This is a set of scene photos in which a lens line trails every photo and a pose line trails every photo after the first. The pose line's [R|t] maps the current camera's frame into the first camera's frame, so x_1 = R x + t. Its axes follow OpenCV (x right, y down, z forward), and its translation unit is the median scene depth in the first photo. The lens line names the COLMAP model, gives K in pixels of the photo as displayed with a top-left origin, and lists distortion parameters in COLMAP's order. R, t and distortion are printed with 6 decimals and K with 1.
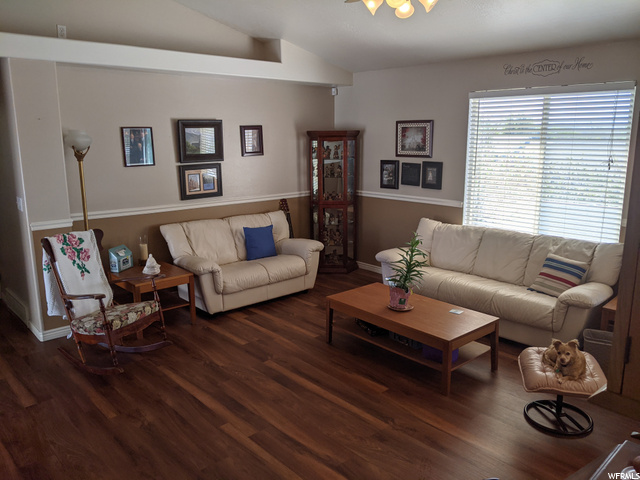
lens RADIAL K [[510.7, 0, 323.3], [0, 510.7, 243.2], [0, 0, 1]] dist [0.041612, -0.083907]
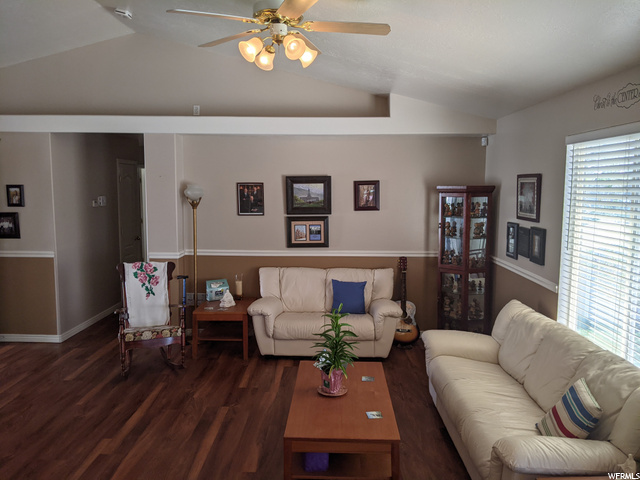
lens RADIAL K [[510.7, 0, 318.6], [0, 510.7, 239.1], [0, 0, 1]] dist [0.041612, -0.083907]
pose [[0.721346, 0.078597, -0.688100, 0.531787], [-0.150794, 0.987528, -0.045281, -0.062995], [0.675959, 0.136425, 0.724201, 0.250247]]
